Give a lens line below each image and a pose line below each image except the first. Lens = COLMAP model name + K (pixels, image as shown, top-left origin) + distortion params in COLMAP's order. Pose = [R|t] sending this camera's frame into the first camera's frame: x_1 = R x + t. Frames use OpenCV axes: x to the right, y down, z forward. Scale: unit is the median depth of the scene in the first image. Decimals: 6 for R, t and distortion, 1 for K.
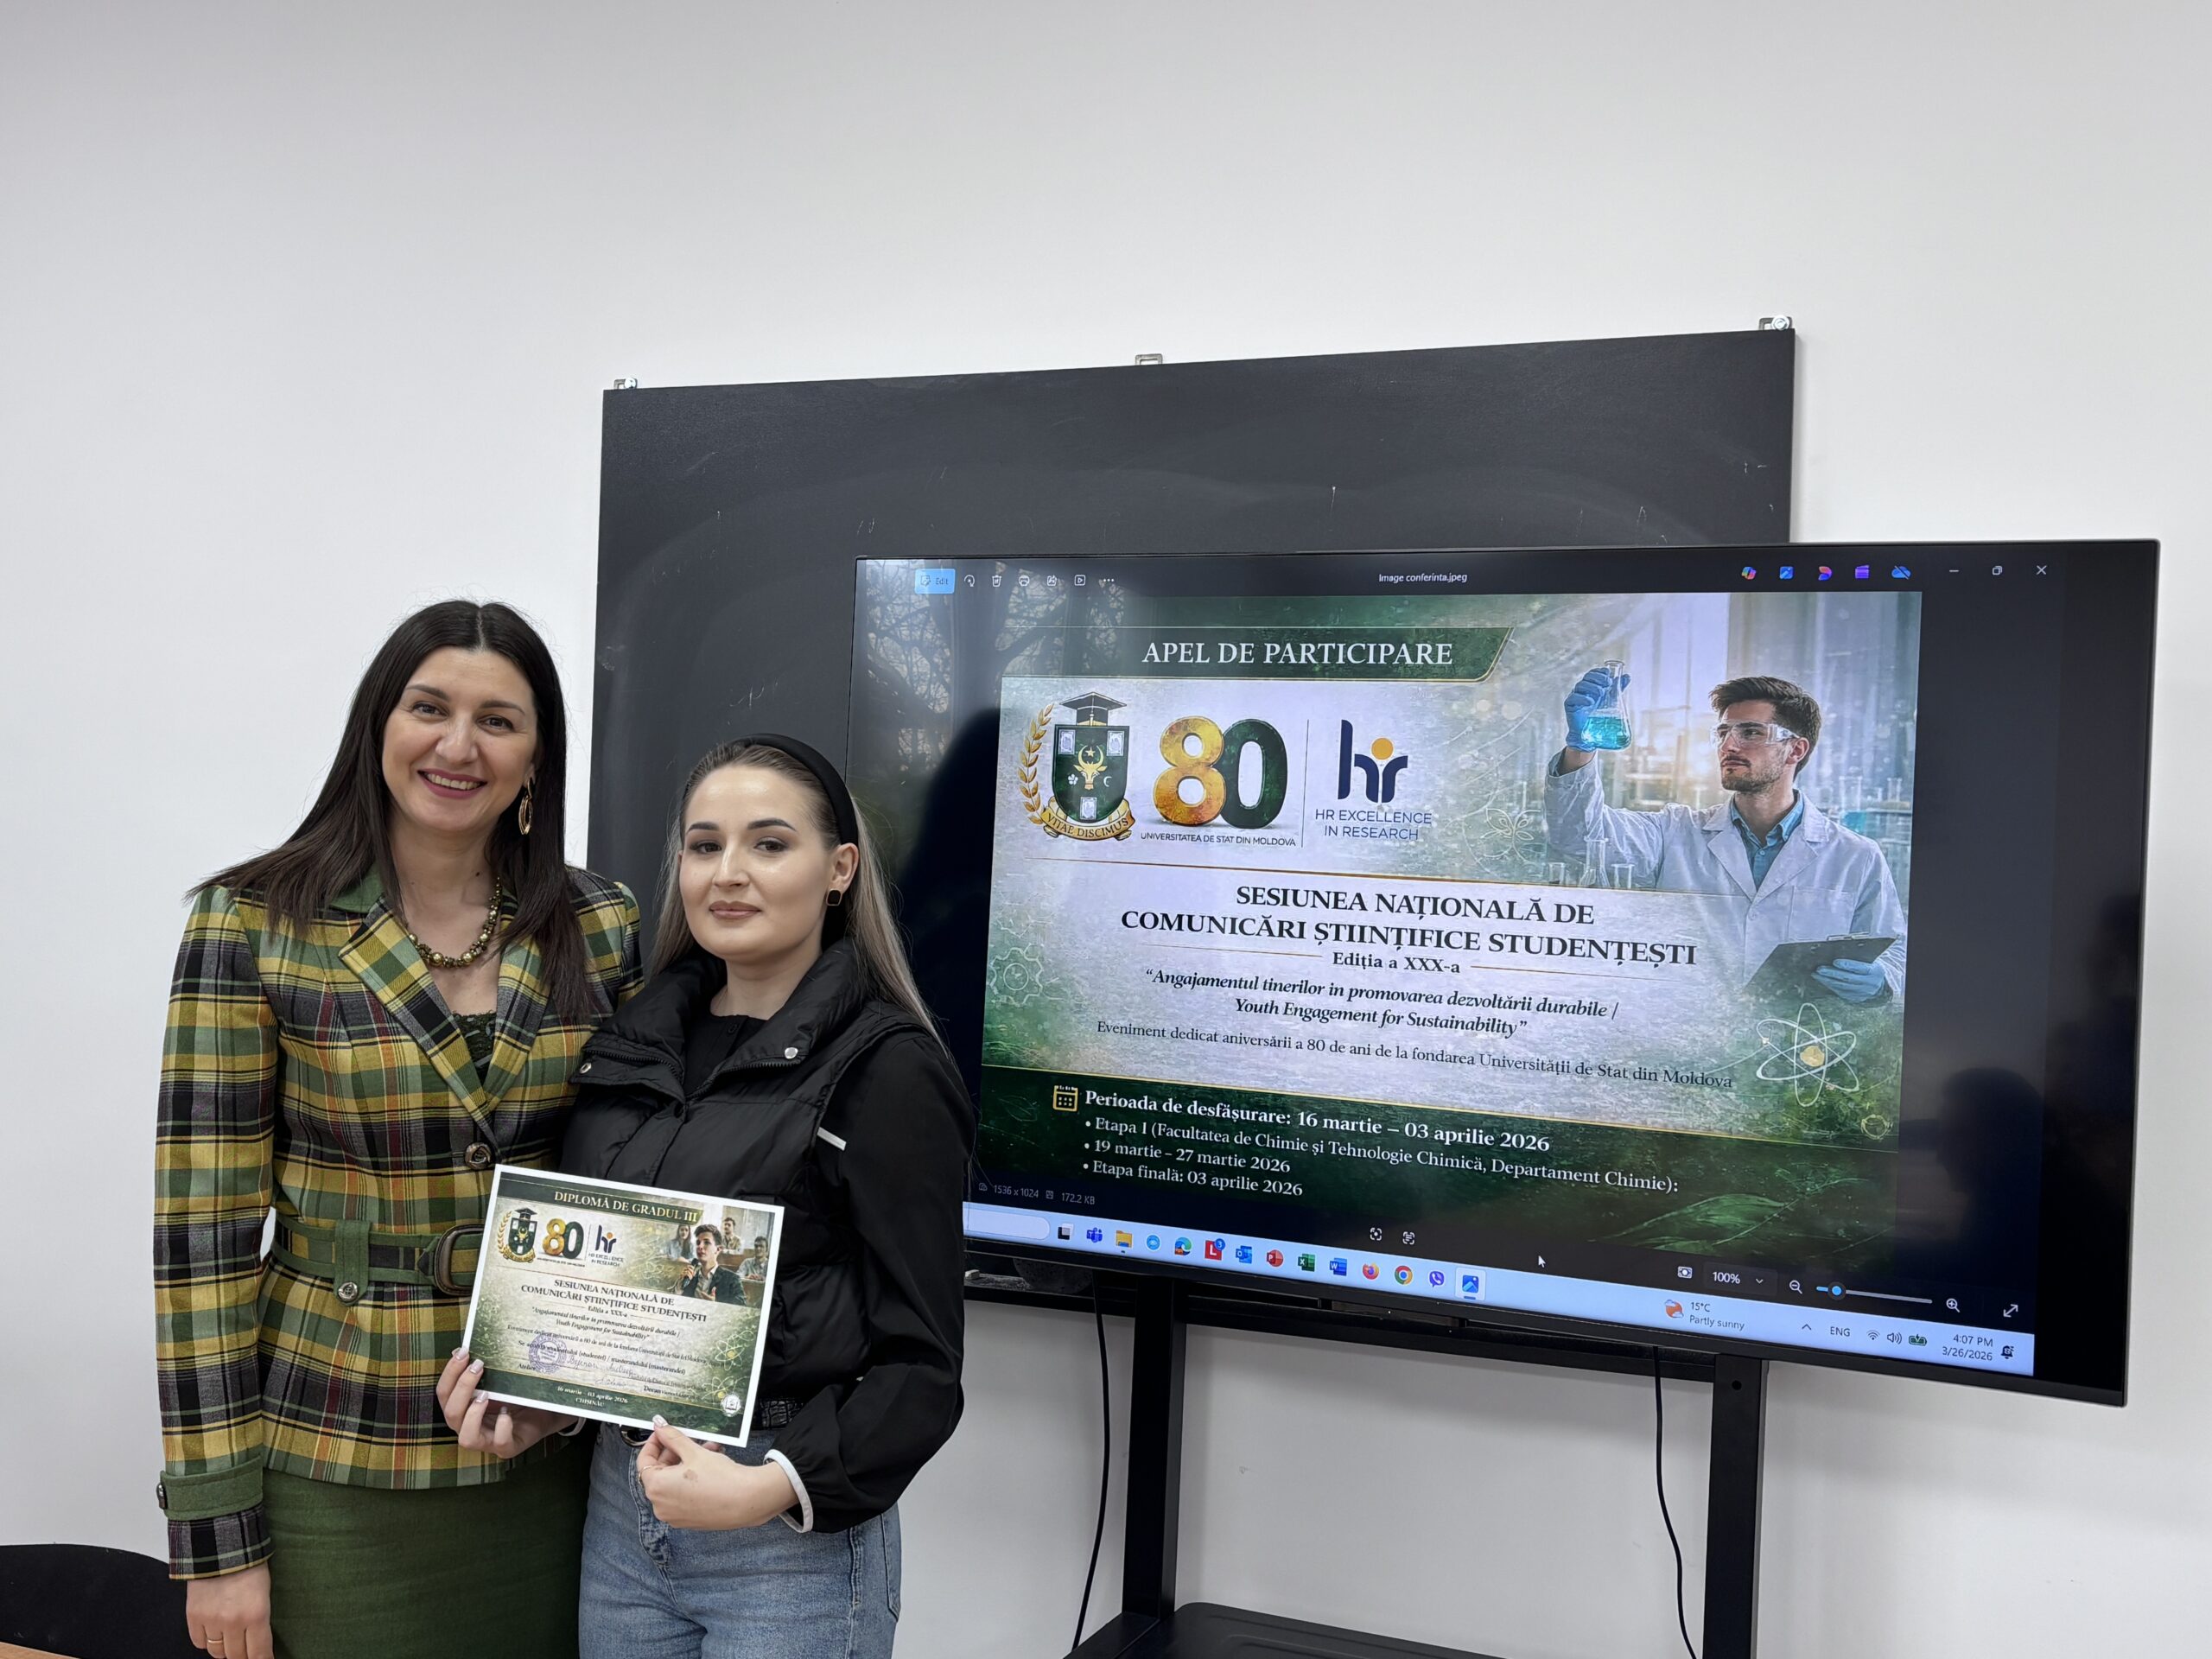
lens RADIAL K [[2447.2, 0, 1063.0], [0, 2447.2, 809.5], [0, 0, 1]] dist [0.139701, -0.525385]
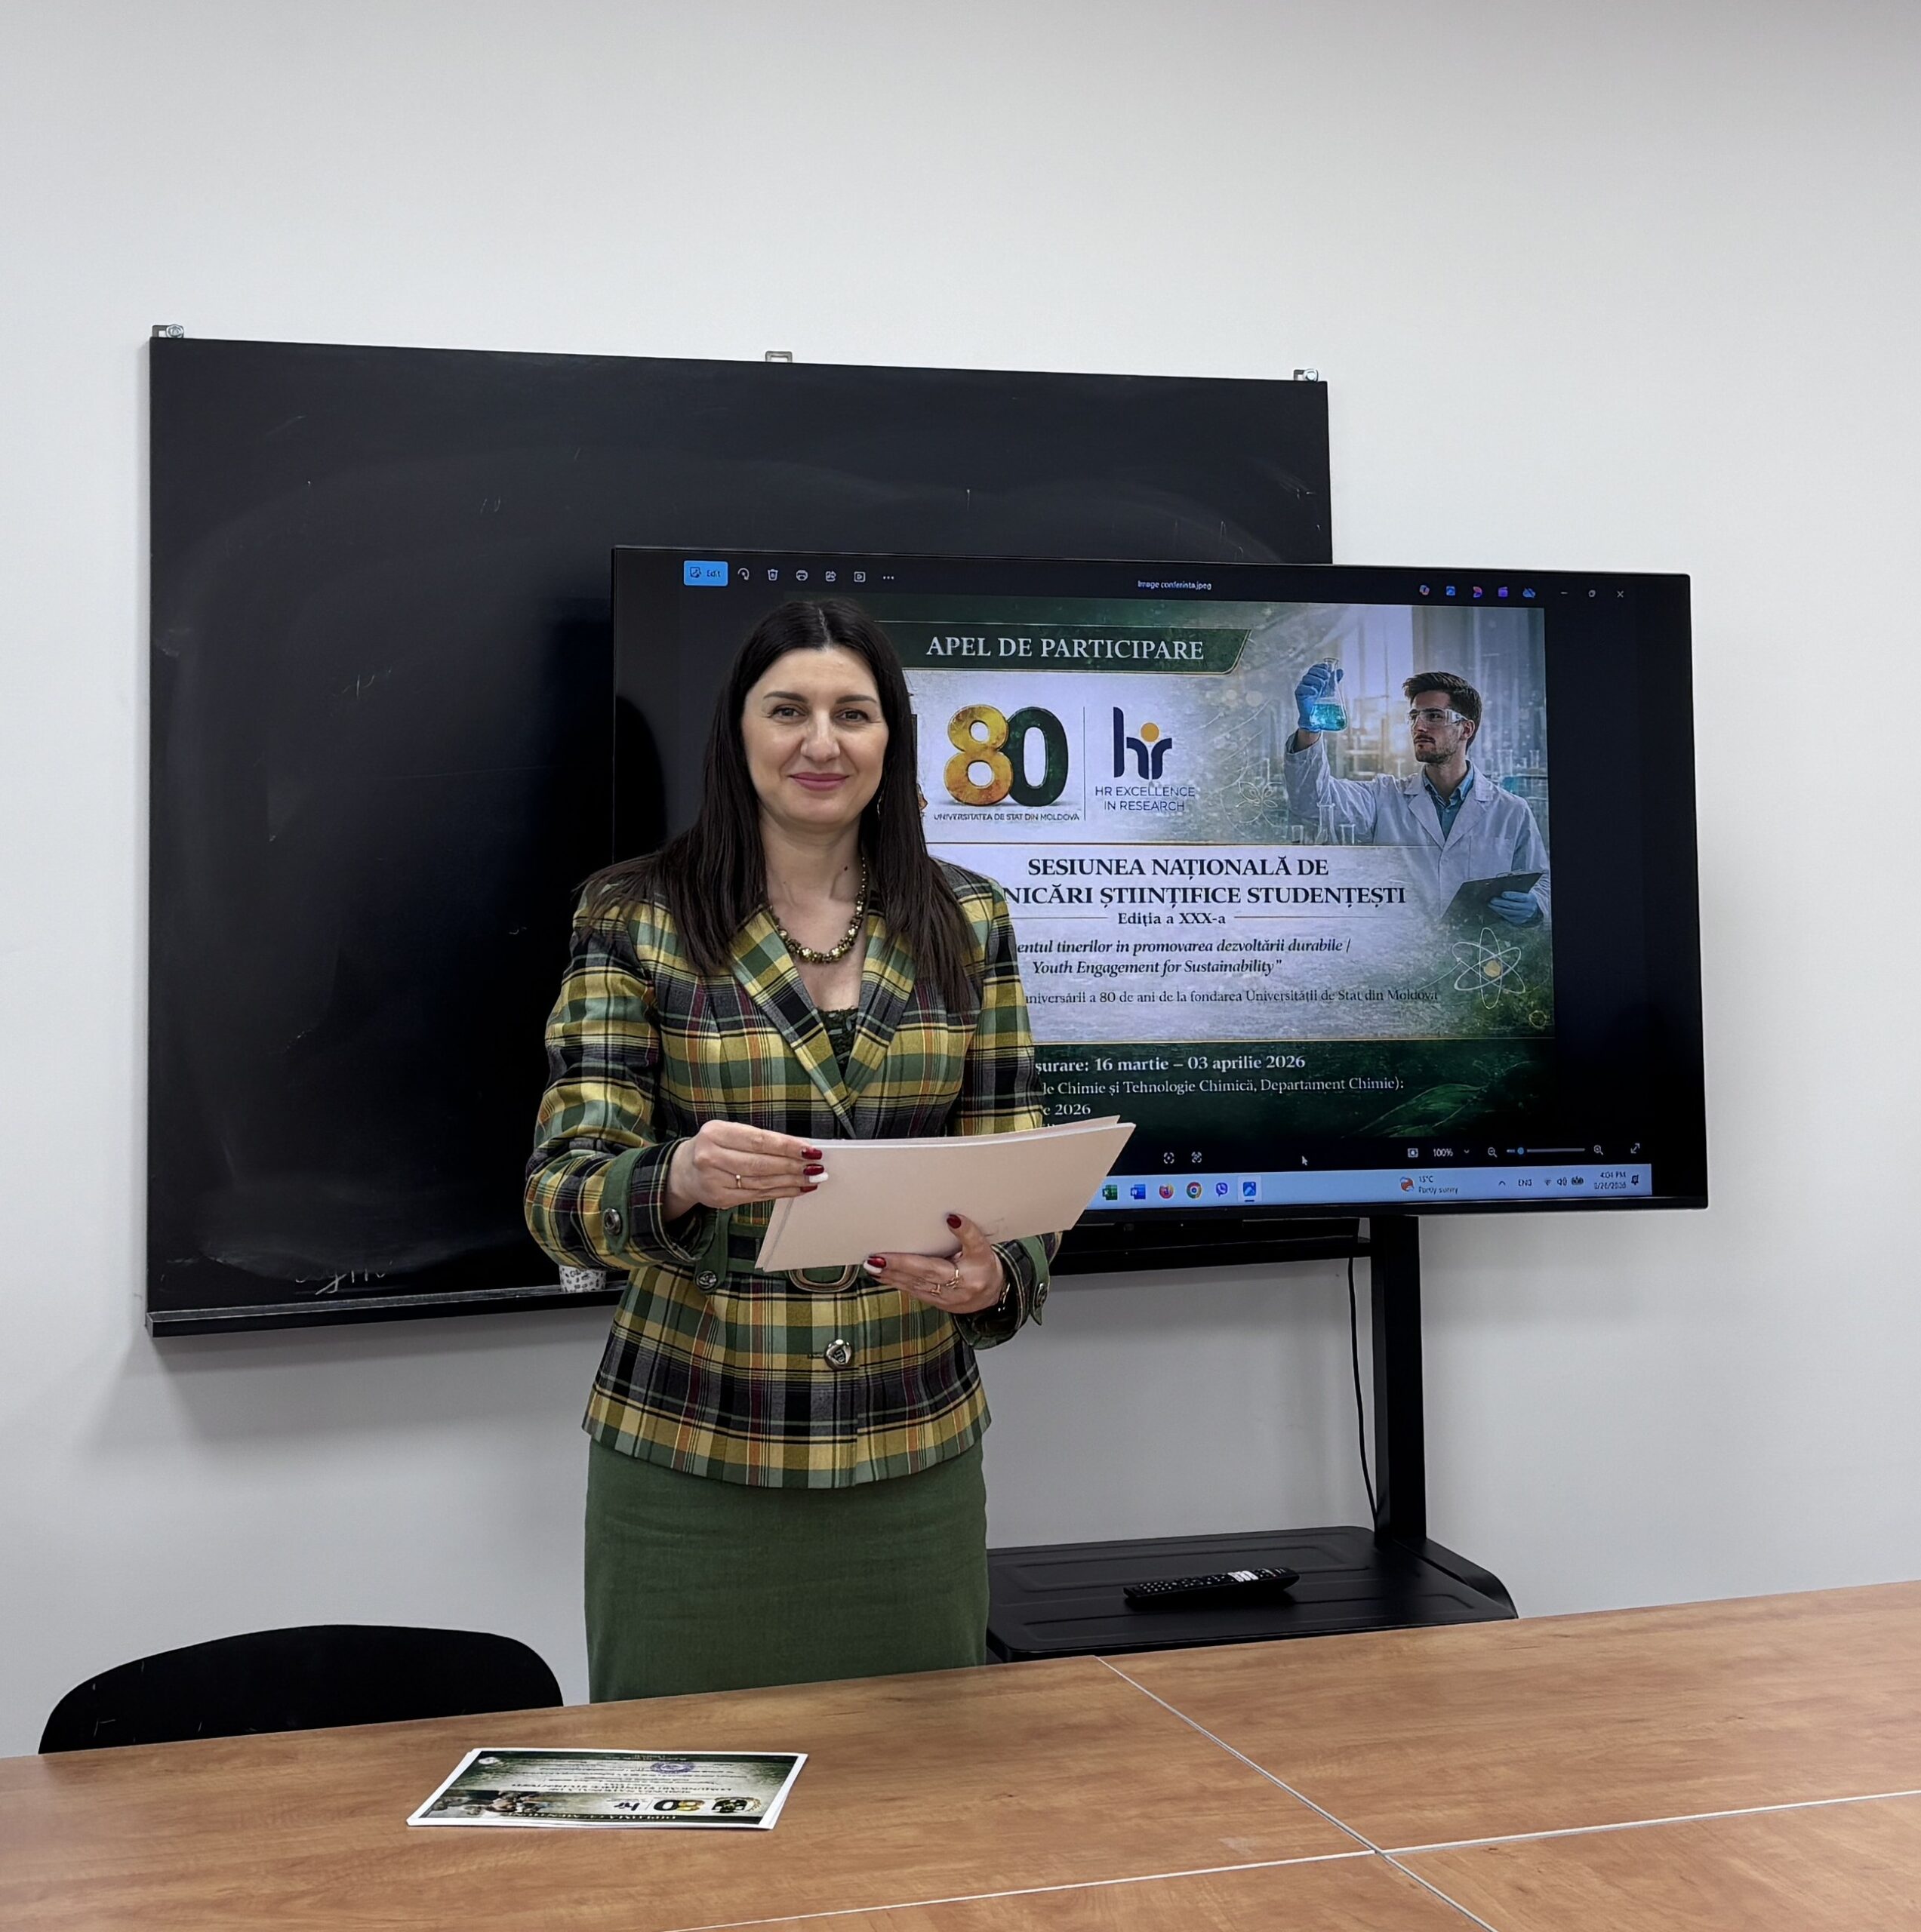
lens RADIAL K [[2846.5, 0, 992.1], [0, 2846.5, 644.9], [0, 0, 1]] dist [0.175194, -0.482922]
pose [[0.744762, 0.001720, 0.667328, -0.836885], [0.024458, 0.999254, -0.029872, -0.028367], [-0.666882, 0.038569, 0.744165, 0.057476]]
